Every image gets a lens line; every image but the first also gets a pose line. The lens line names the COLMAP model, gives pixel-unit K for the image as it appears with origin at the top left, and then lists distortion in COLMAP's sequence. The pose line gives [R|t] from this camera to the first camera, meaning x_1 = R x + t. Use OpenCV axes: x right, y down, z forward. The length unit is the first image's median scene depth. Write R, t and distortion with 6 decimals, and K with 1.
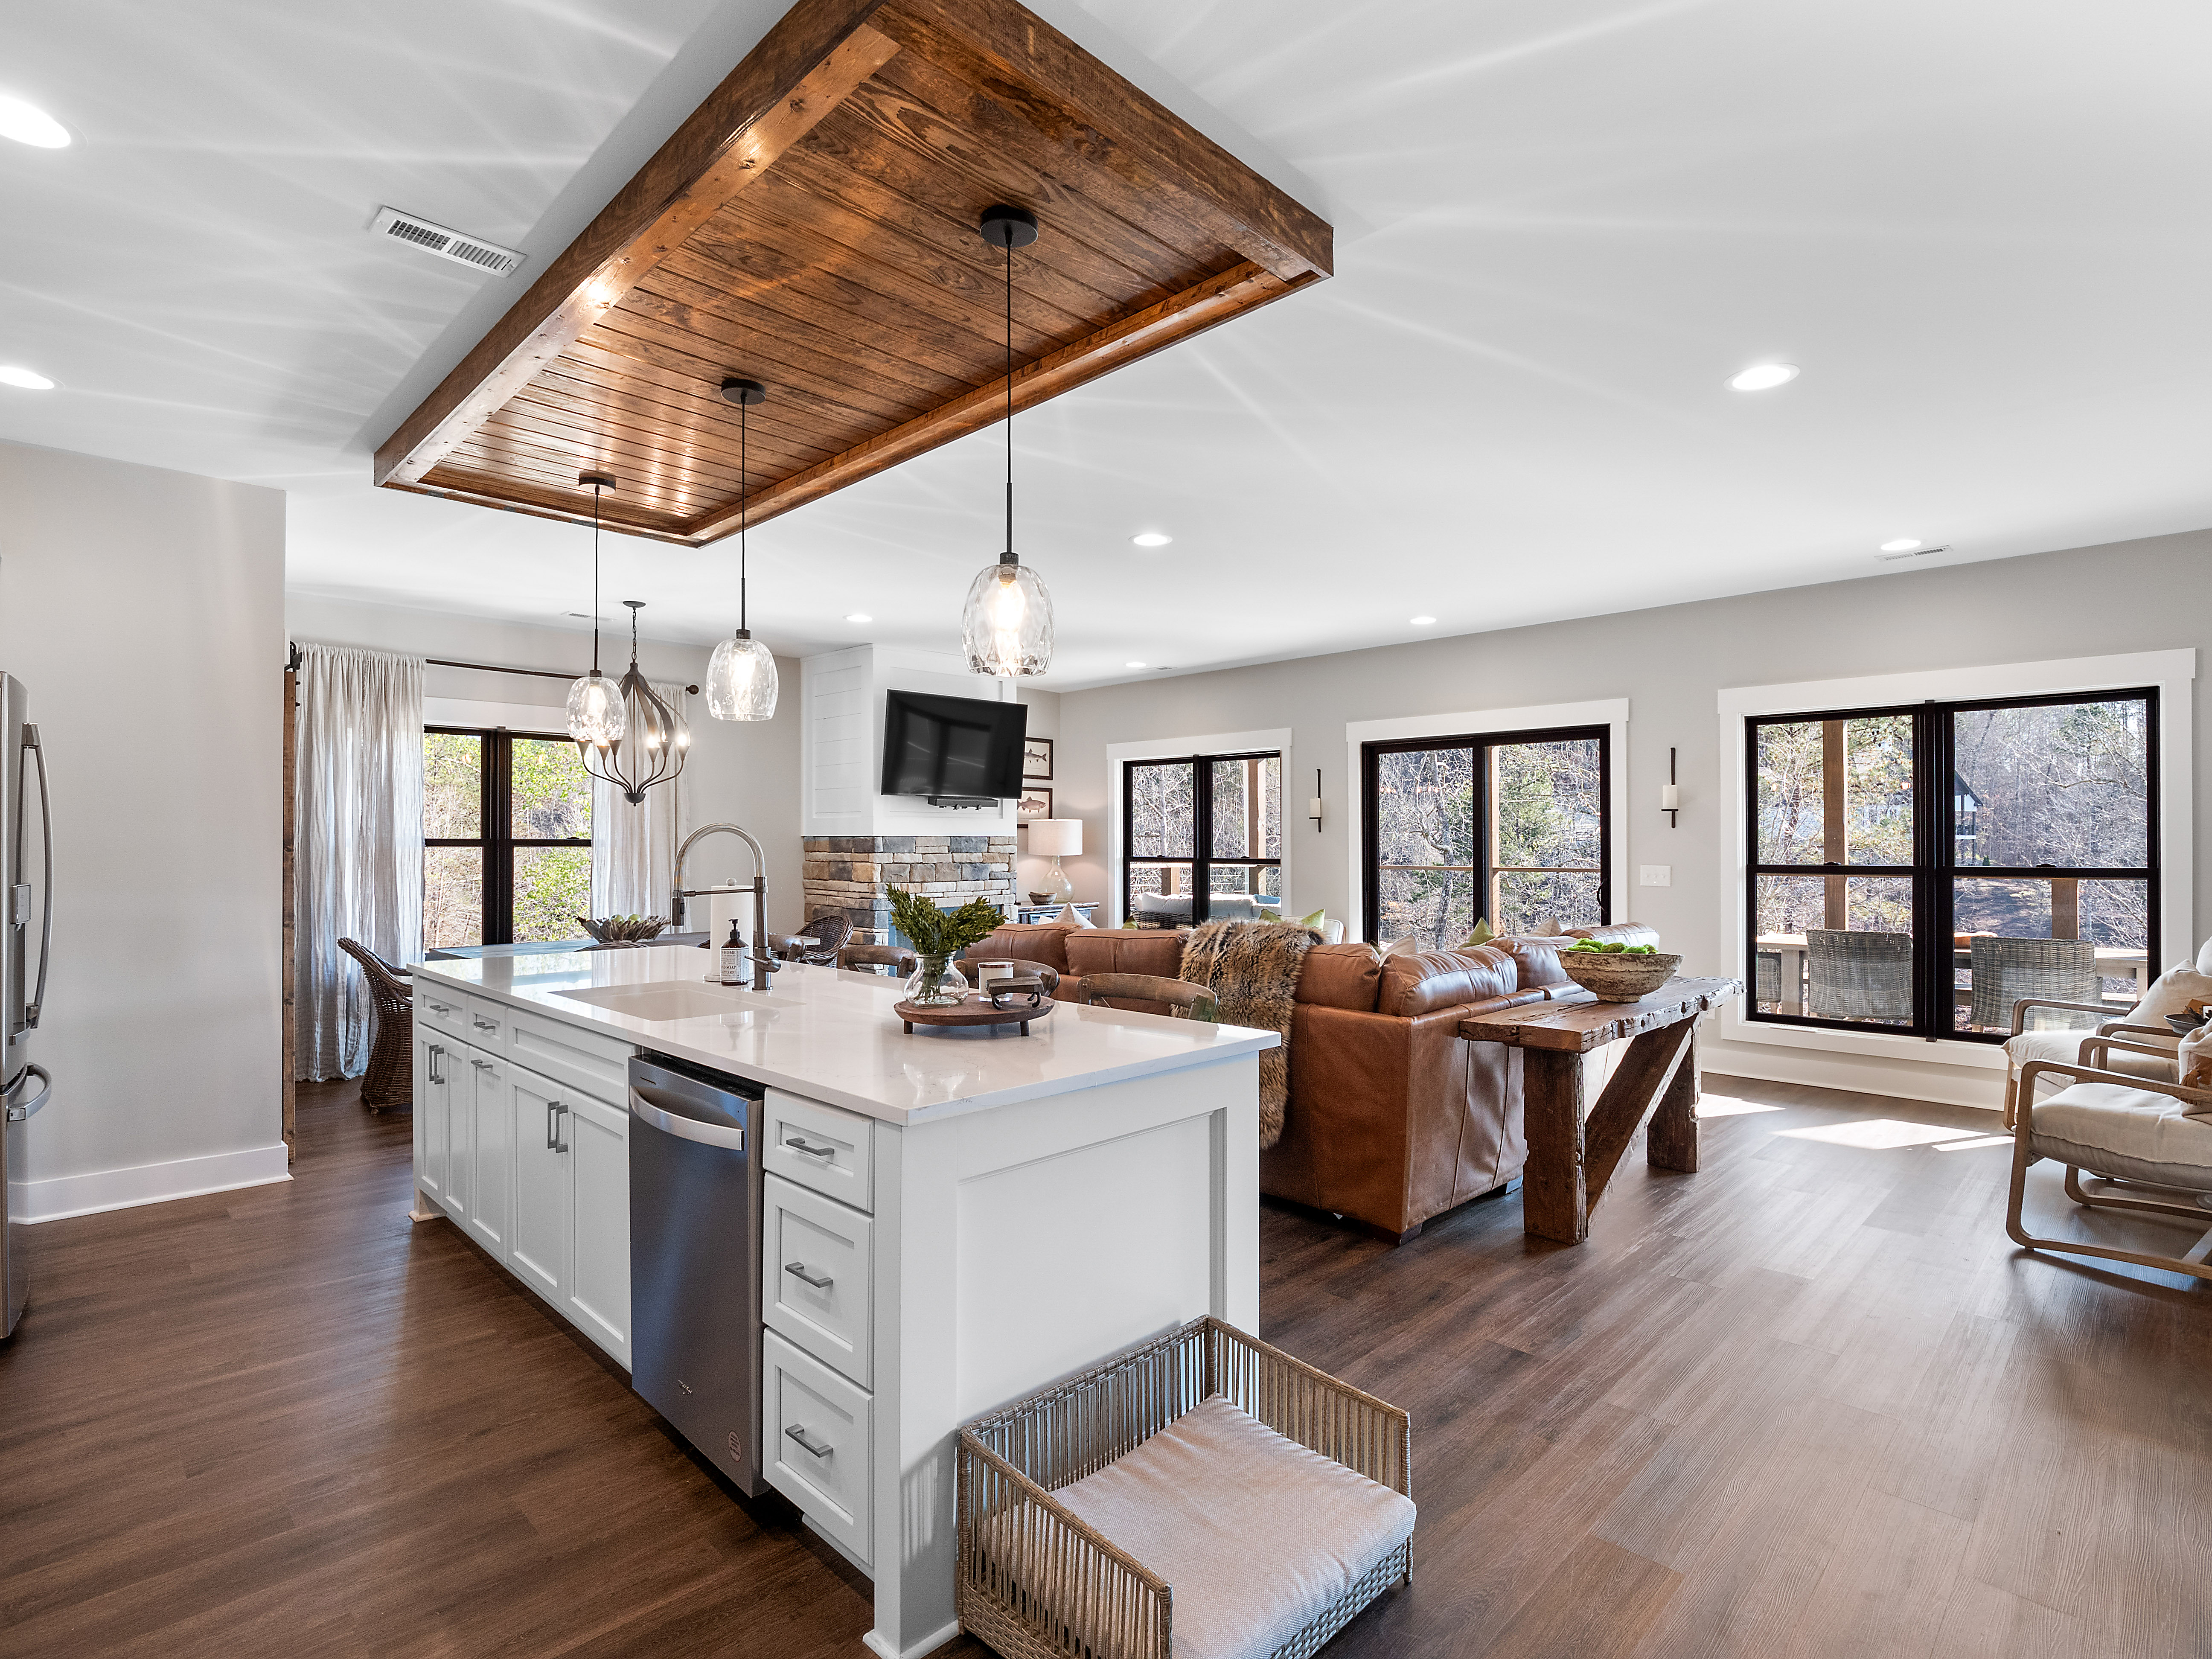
lens RADIAL K [[1087.0, 0, 1106.3], [0, 1087.0, 838.9], [0, 0, 1]] dist [-0.013029, -0.001825]
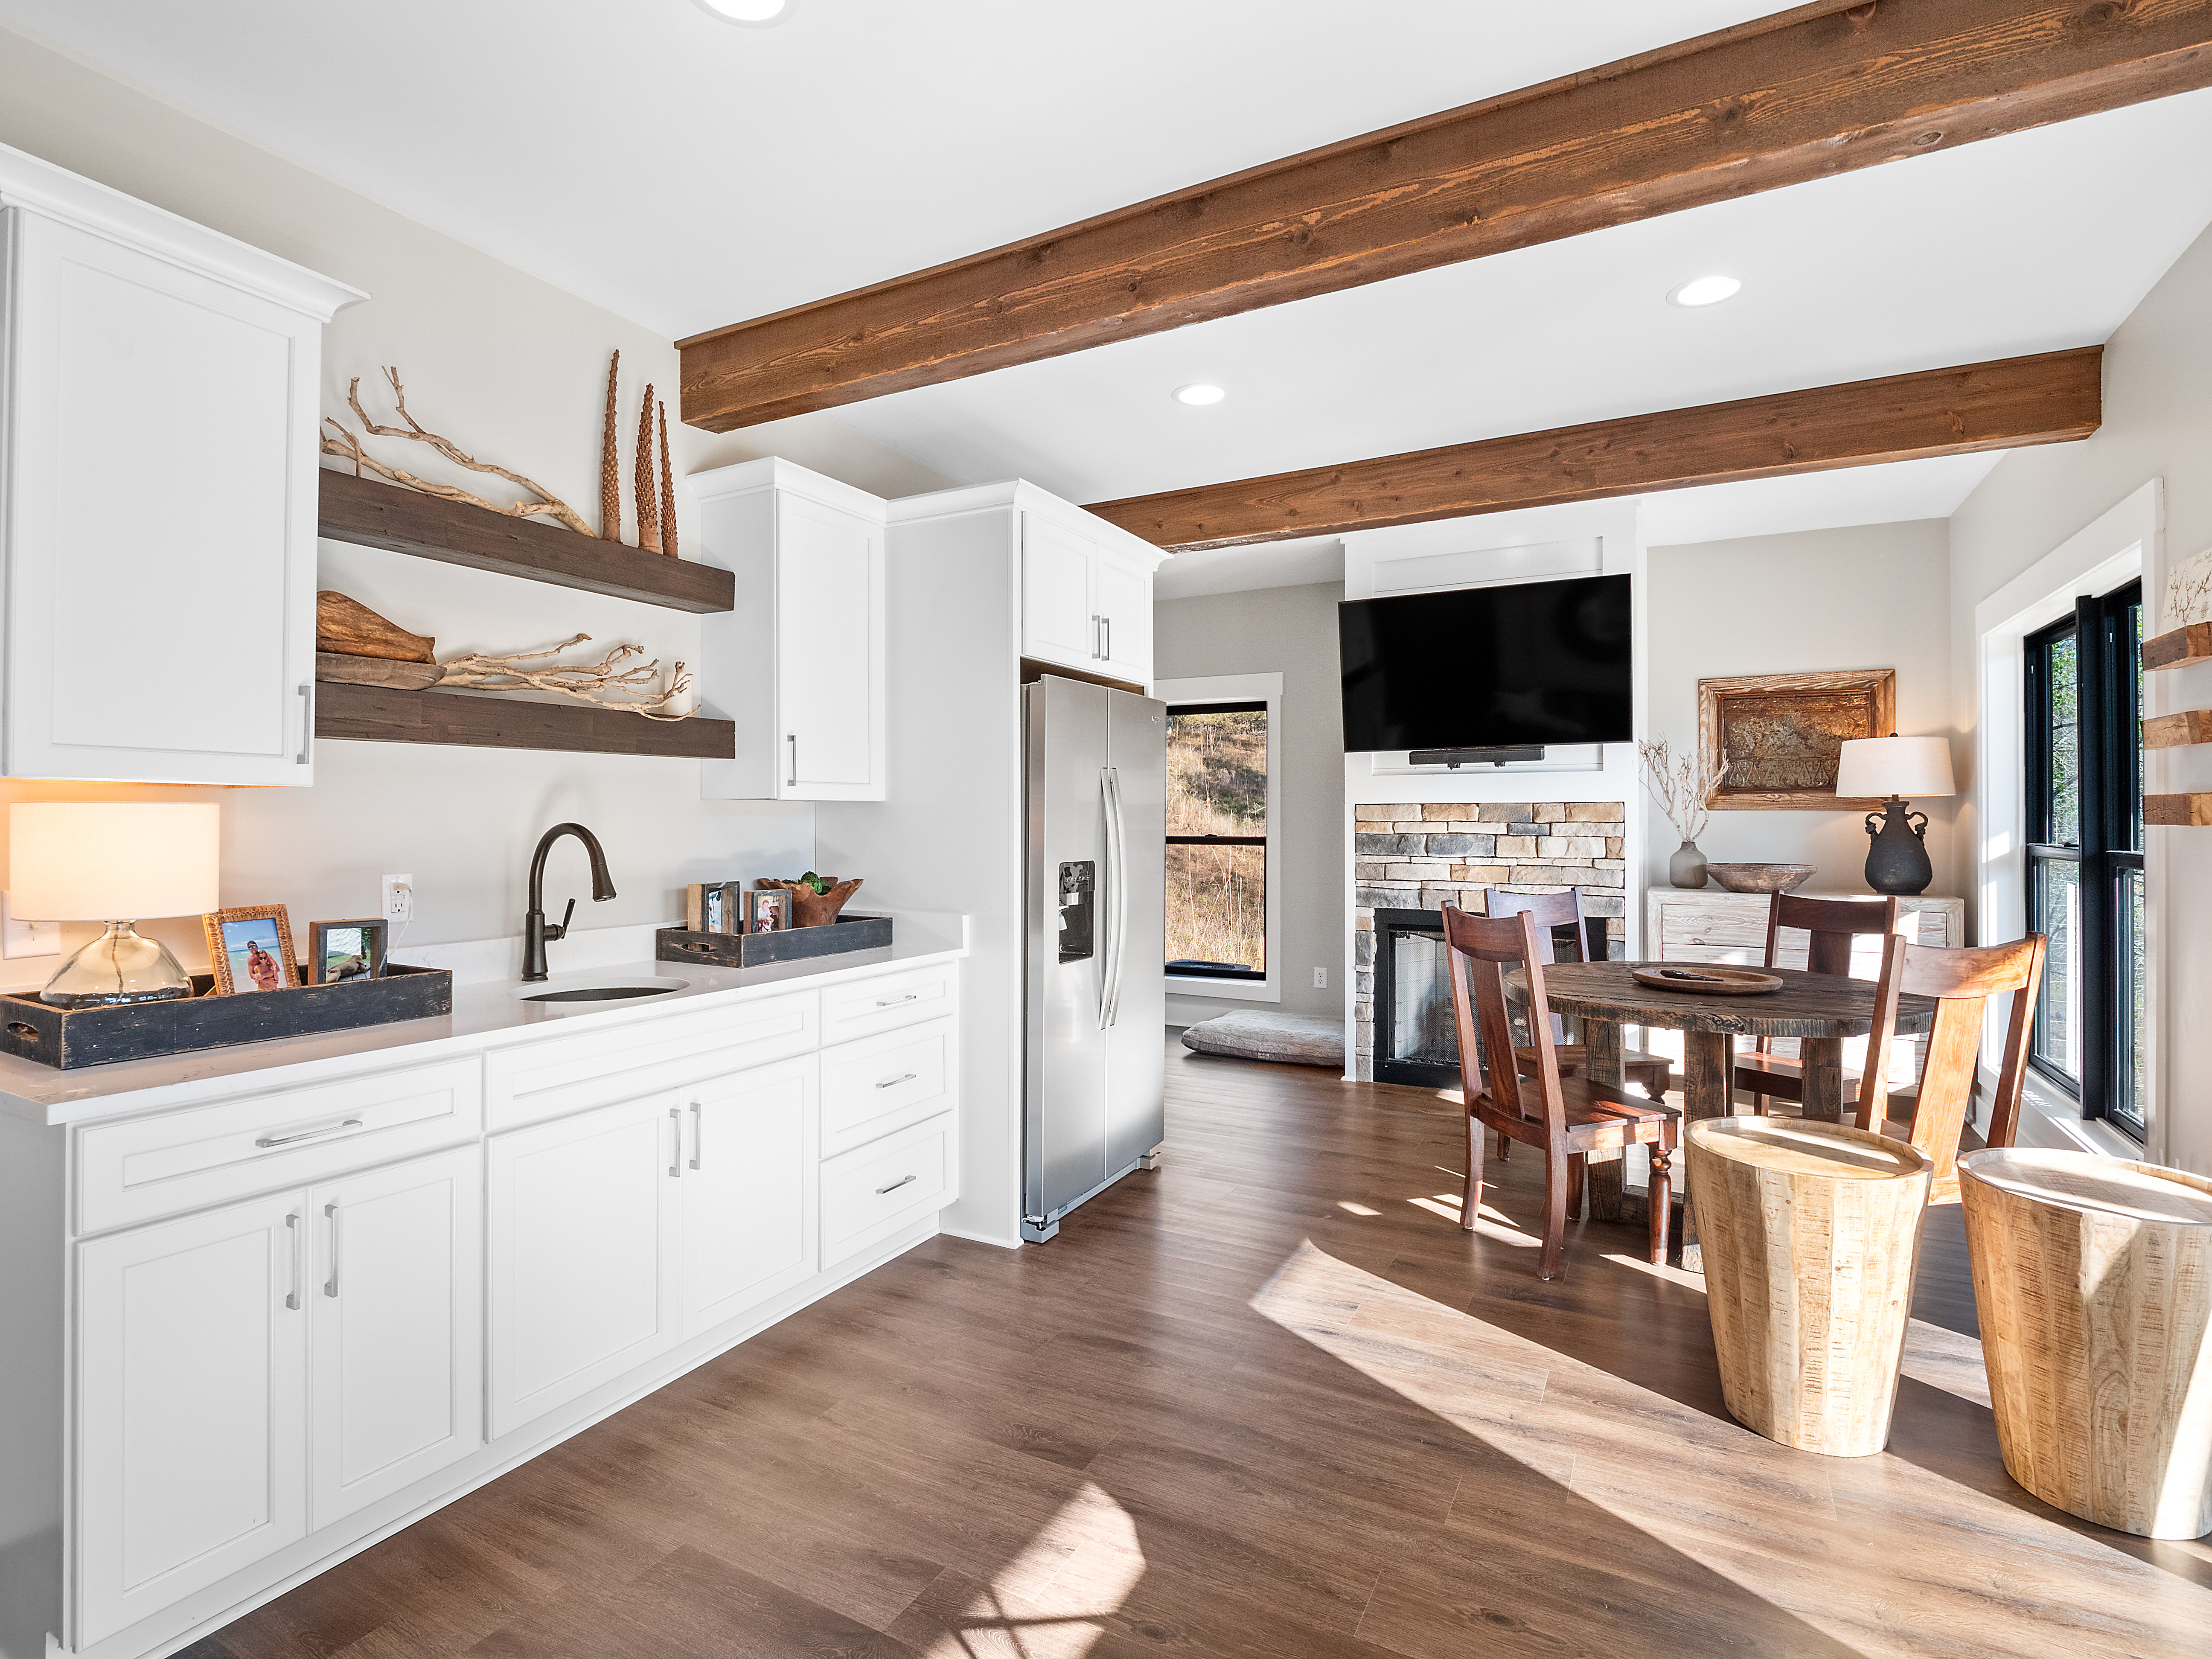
lens RADIAL K [[1087.0, 0, 1094.0], [0, 1087.0, 811.5], [0, 0, 1]] dist [-0.013029, -0.001825]
pose [[0.287456, -0.011656, -0.957723, 0.509463], [0.010177, 0.999907, -0.009115, 0.002825], [0.957740, -0.007126, 0.287548, 0.763954]]
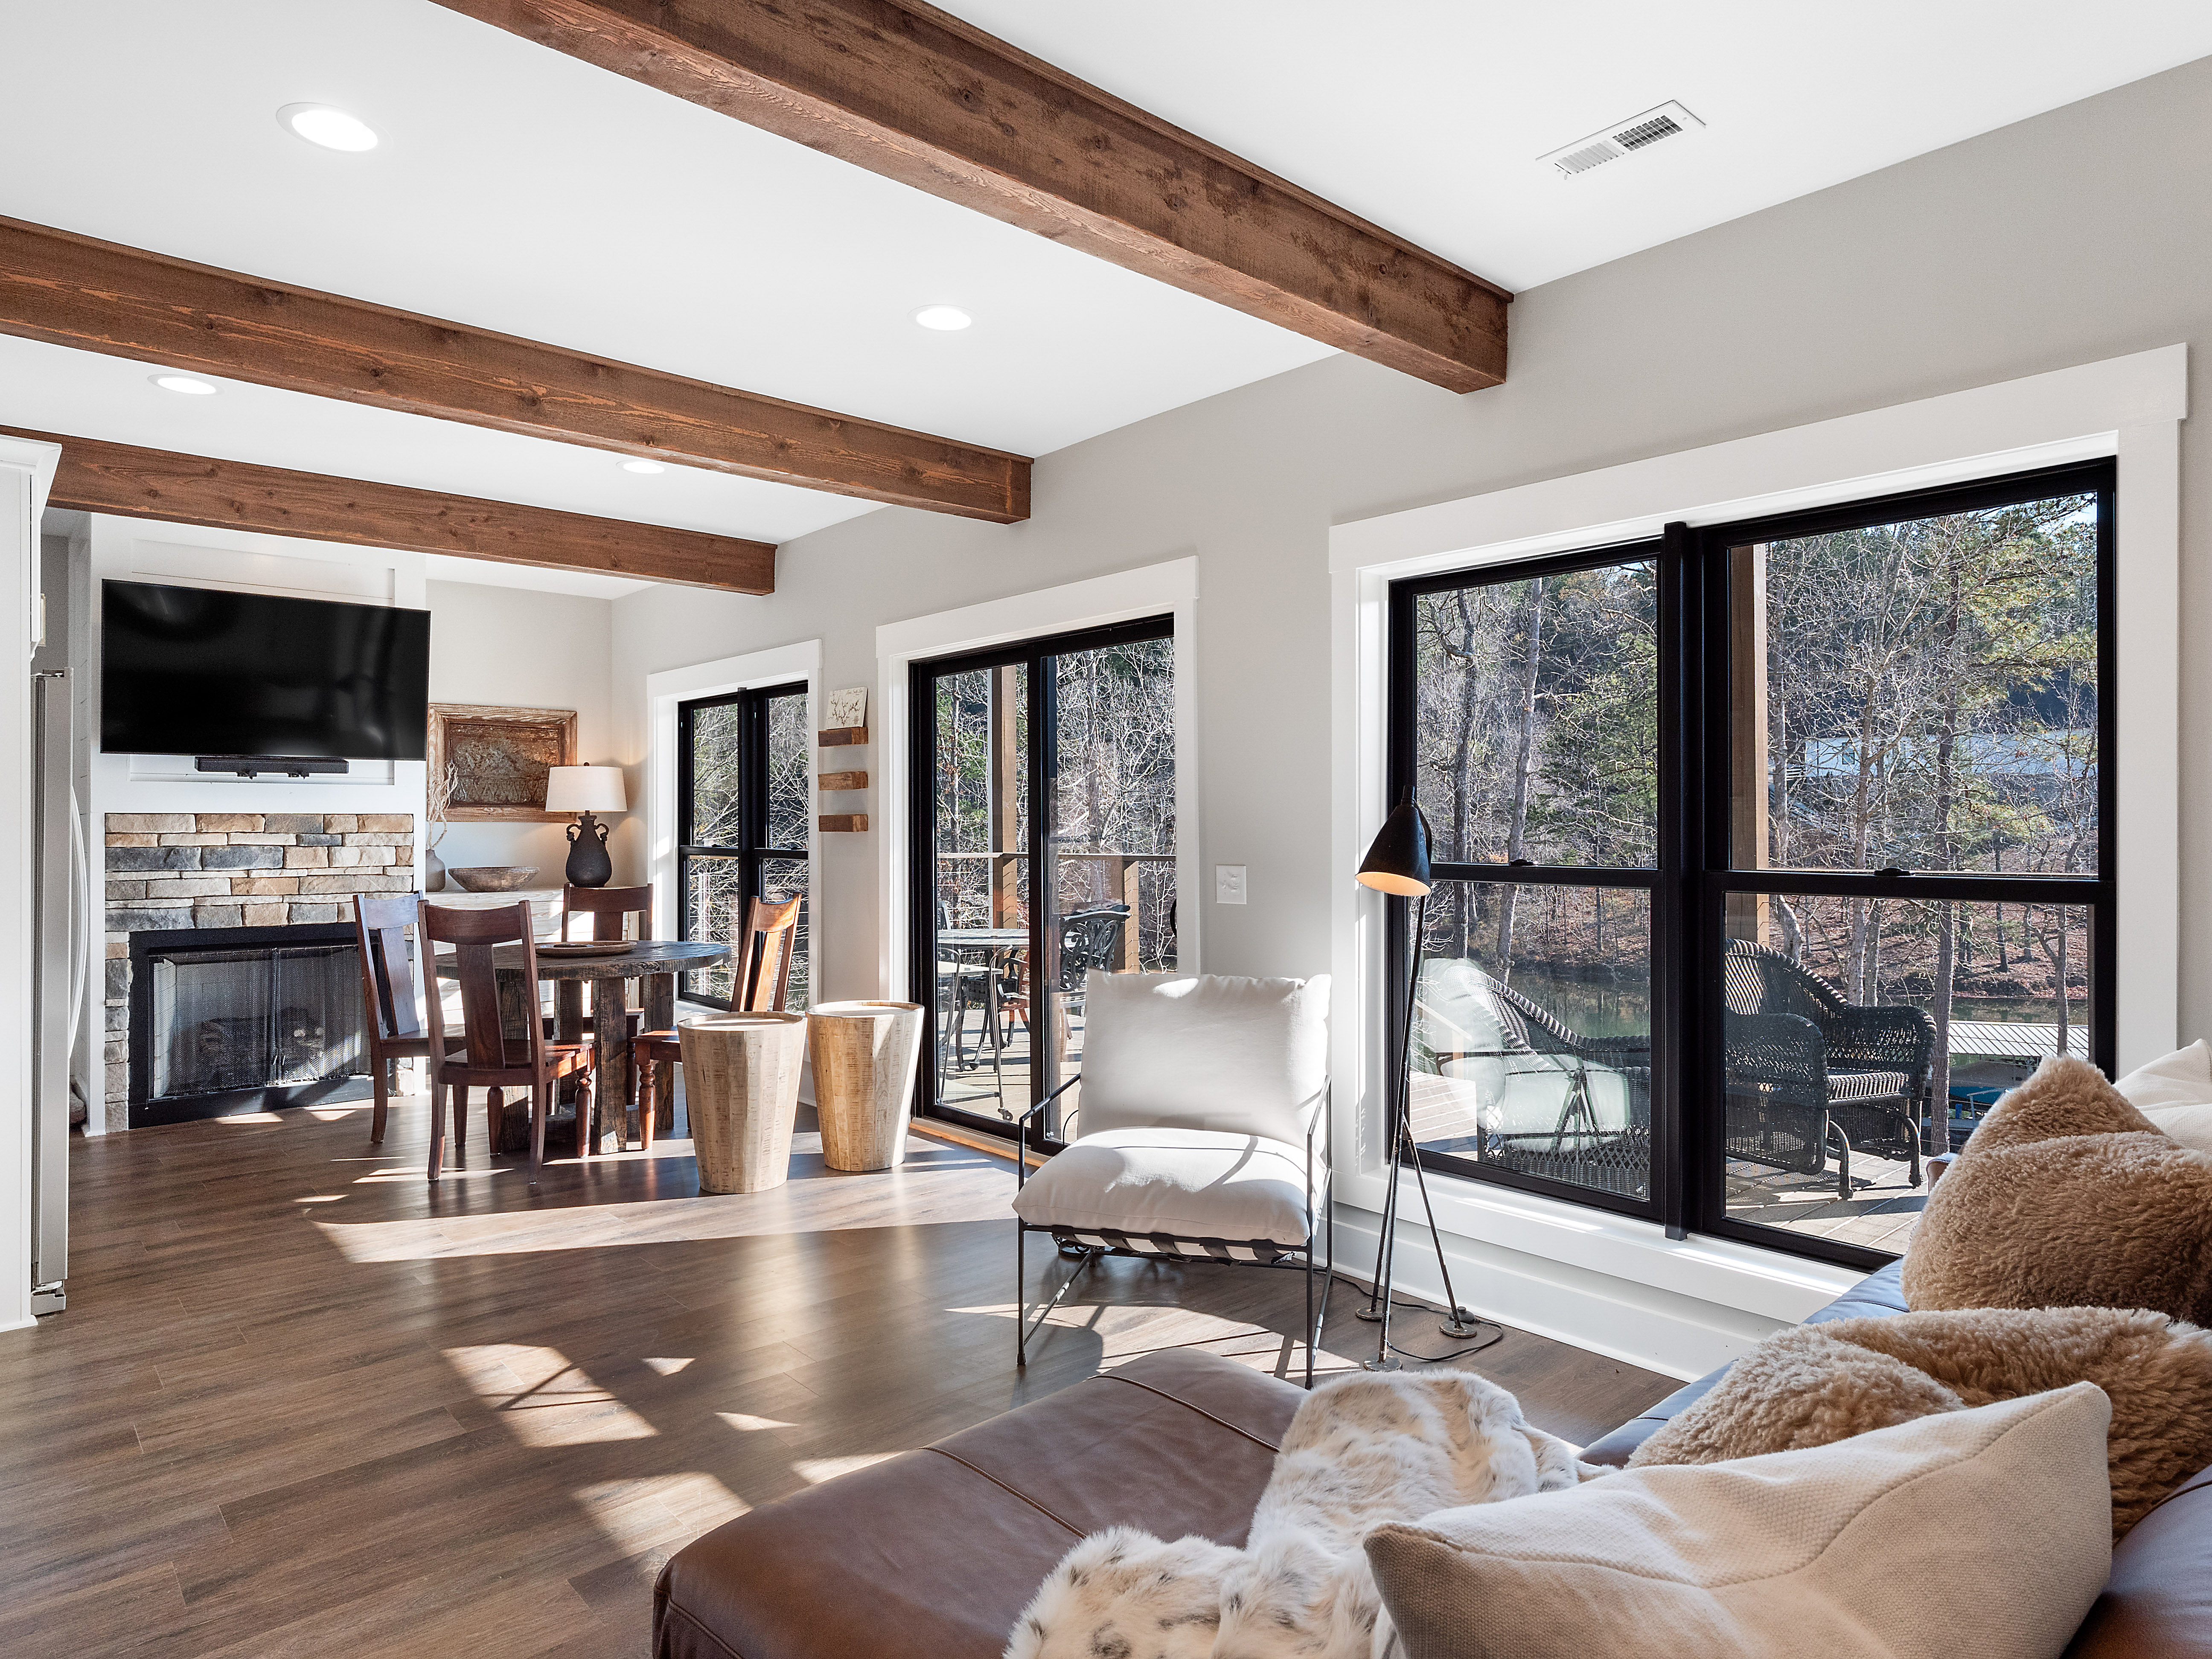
lens RADIAL K [[1308.9, 0, 1097.7], [0, 1308.9, 819.8], [0, 0, 1]] dist [0.003263, -0.003935]
pose [[0.998553, -0.008389, -0.053121, 0.471394], [0.008562, 0.999959, 0.003029, -0.001189], [0.053093, -0.003480, 0.998584, 0.355396]]
